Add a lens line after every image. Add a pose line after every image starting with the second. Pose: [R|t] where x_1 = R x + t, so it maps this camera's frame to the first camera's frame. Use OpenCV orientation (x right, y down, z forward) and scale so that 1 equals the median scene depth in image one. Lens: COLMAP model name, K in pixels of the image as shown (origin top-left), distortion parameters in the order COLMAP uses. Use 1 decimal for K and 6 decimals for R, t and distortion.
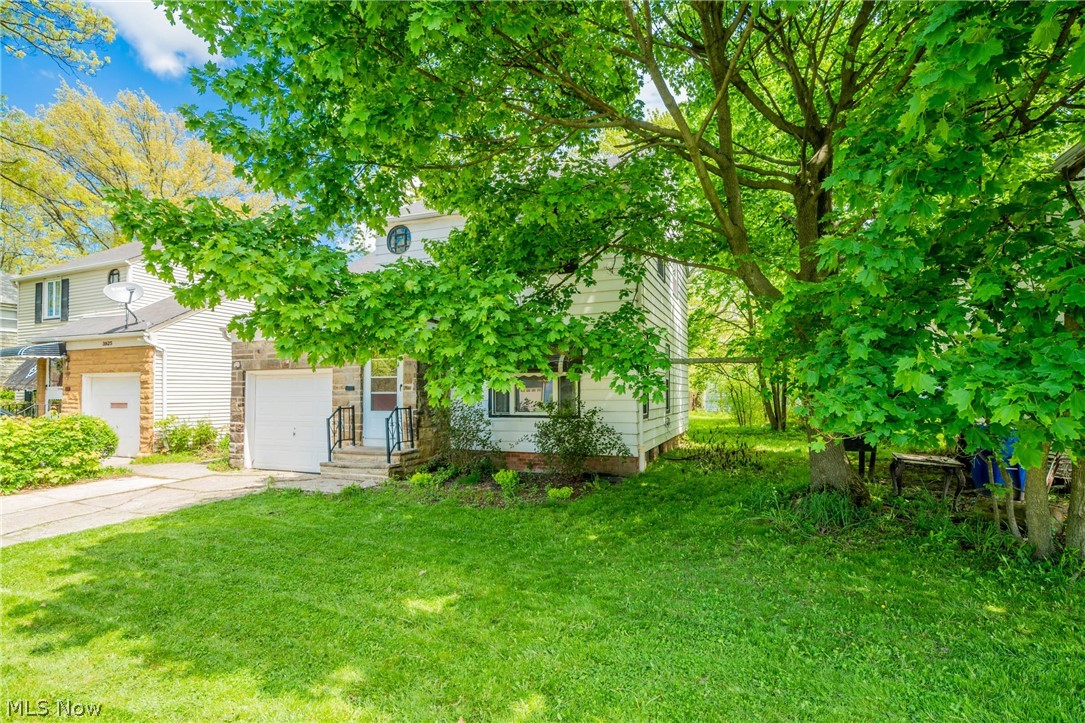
lens RADIAL K [[509.3, 0, 543.4], [0, 509.3, 370.0], [0, 0, 1]] dist [0.001533, 0.000070]
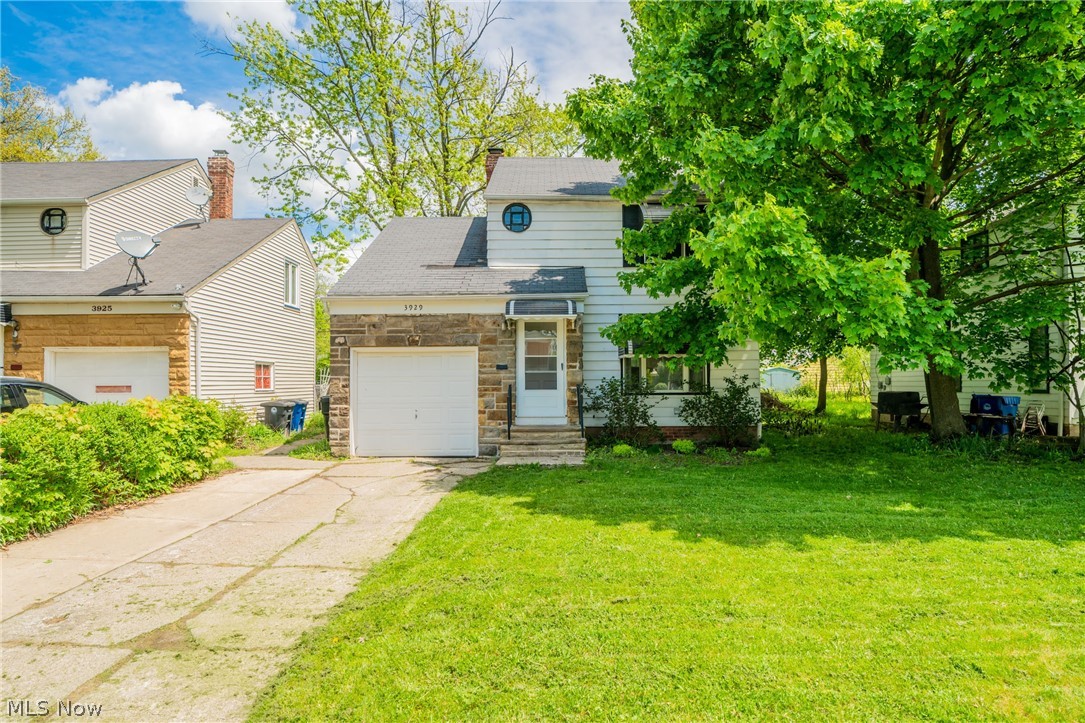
lens RADIAL K [[563.2, 0, 540.7], [0, 563.2, 363.9], [0, 0, 1]] dist [-0.006532, -0.000654]
pose [[0.930552, 0.010920, 0.365996, -0.636637], [-0.014373, 0.999874, 0.006712, 0.019060], [-0.365877, -0.011506, 0.930592, -0.035264]]
